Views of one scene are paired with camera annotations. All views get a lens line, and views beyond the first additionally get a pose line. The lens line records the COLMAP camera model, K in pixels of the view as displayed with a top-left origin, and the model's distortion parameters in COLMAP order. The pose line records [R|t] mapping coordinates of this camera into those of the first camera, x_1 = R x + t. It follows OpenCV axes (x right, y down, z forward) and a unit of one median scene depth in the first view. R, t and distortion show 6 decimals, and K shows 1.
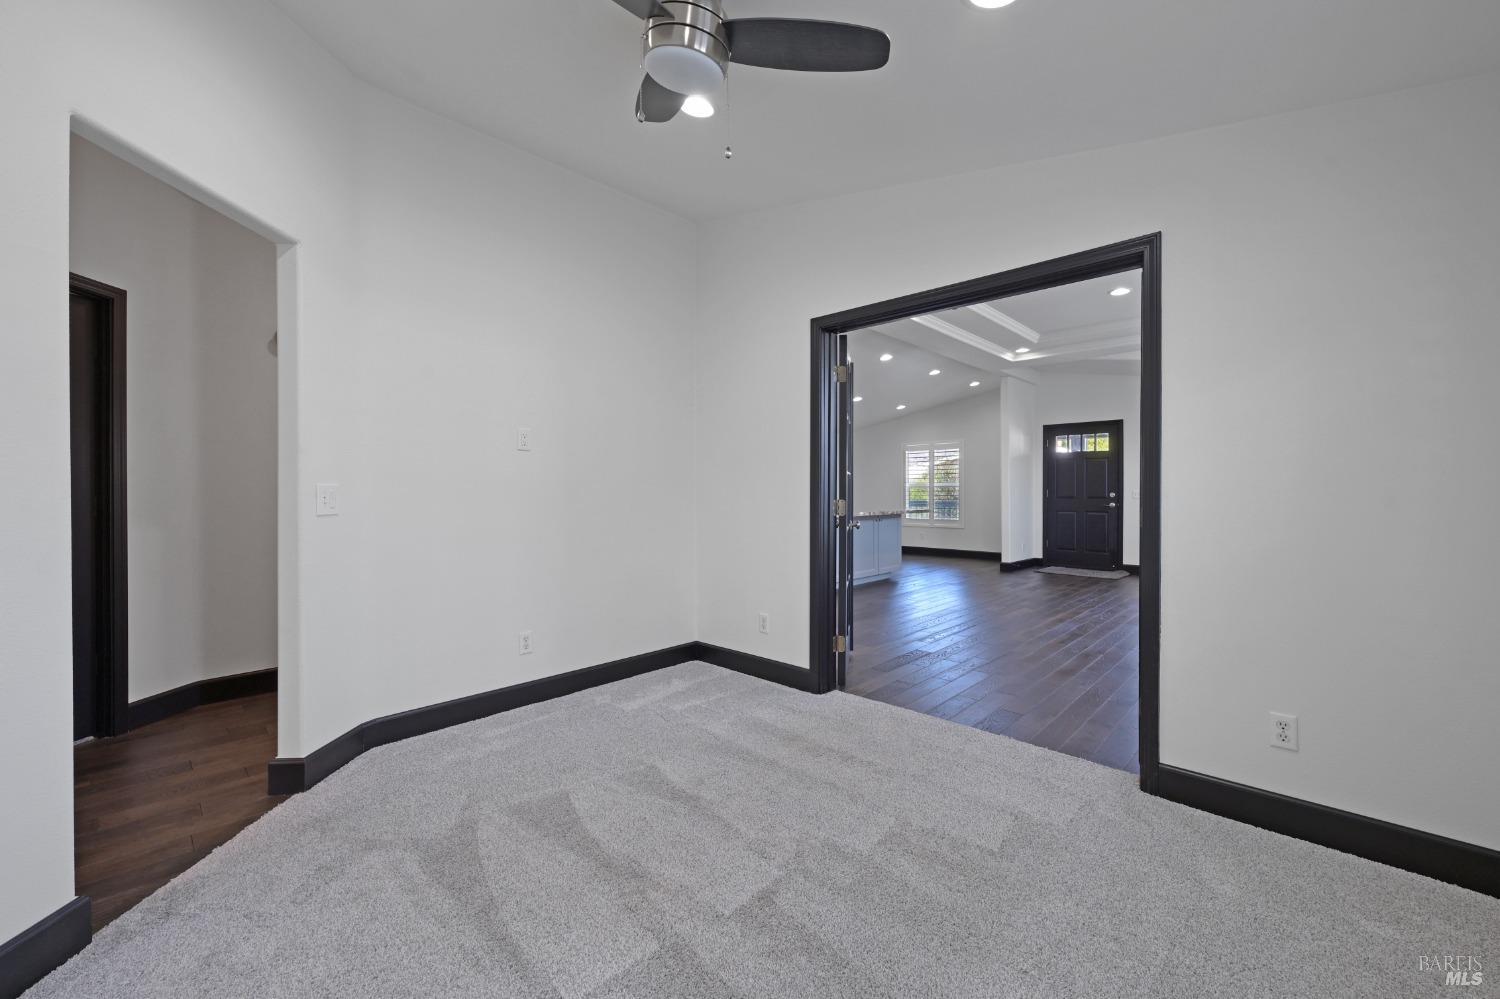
lens RADIAL K [[597.6, 0, 764.1], [0, 597.6, 491.4], [0, 0, 1]] dist [0.000769, -0.000005]
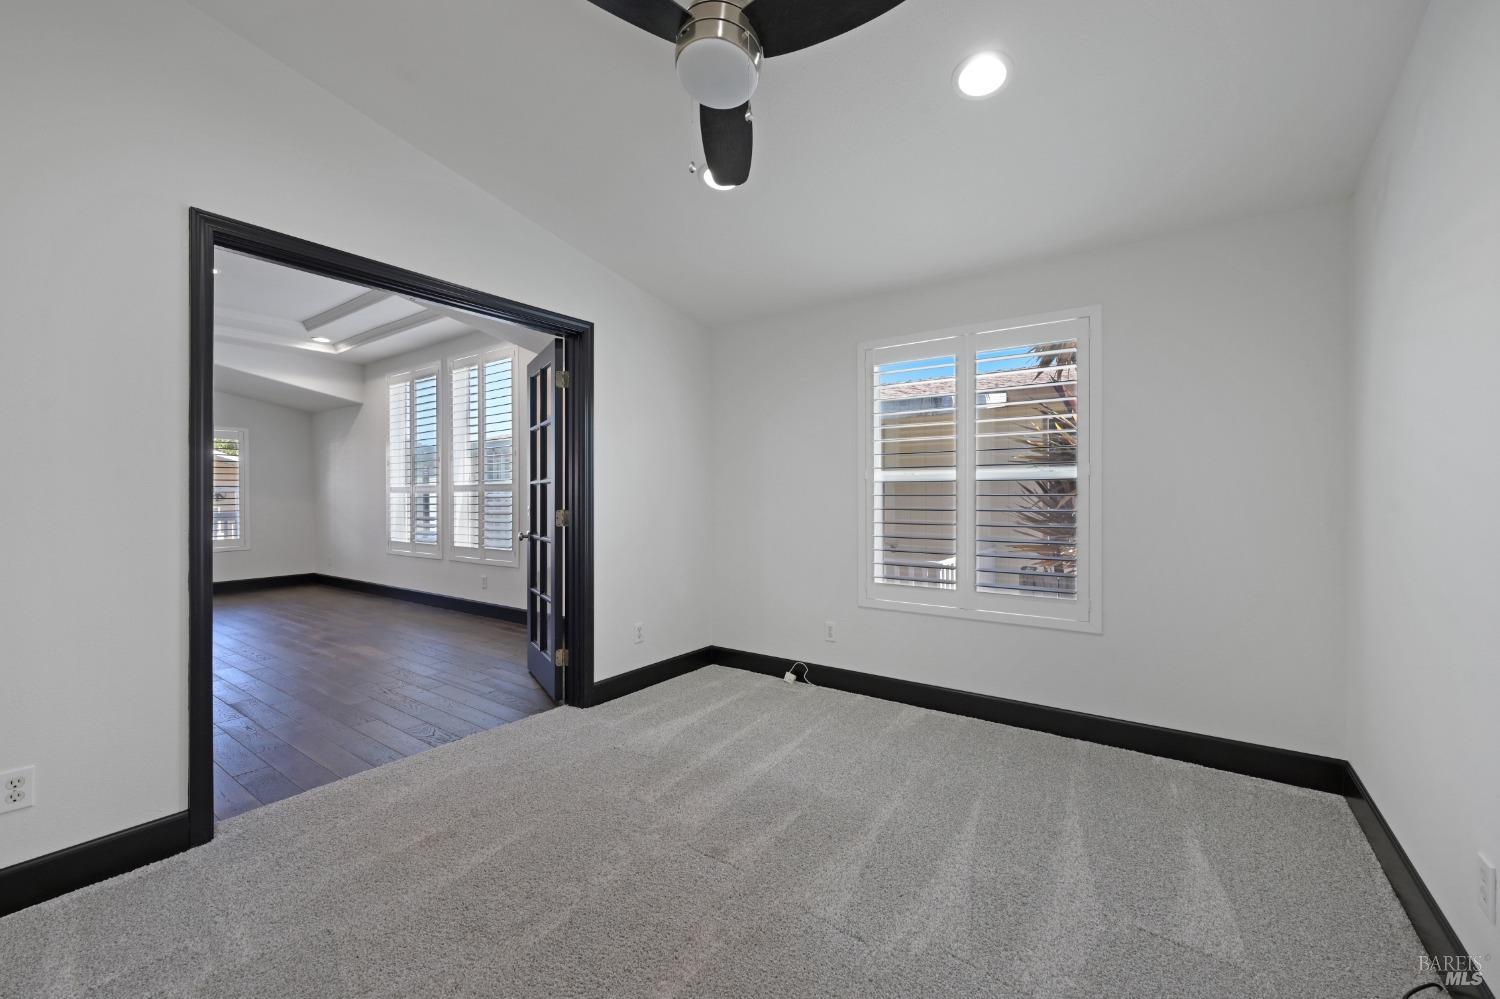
lens RADIAL K [[596.9, 0, 755.6], [0, 596.9, 494.9], [0, 0, 1]] dist [-0.000238, 0.000078]
pose [[-0.121189, 0.002805, 0.992626, -0.668705], [0.006937, 0.999974, -0.001979, -0.003010], [-0.992605, 0.006647, -0.121205, 0.614812]]
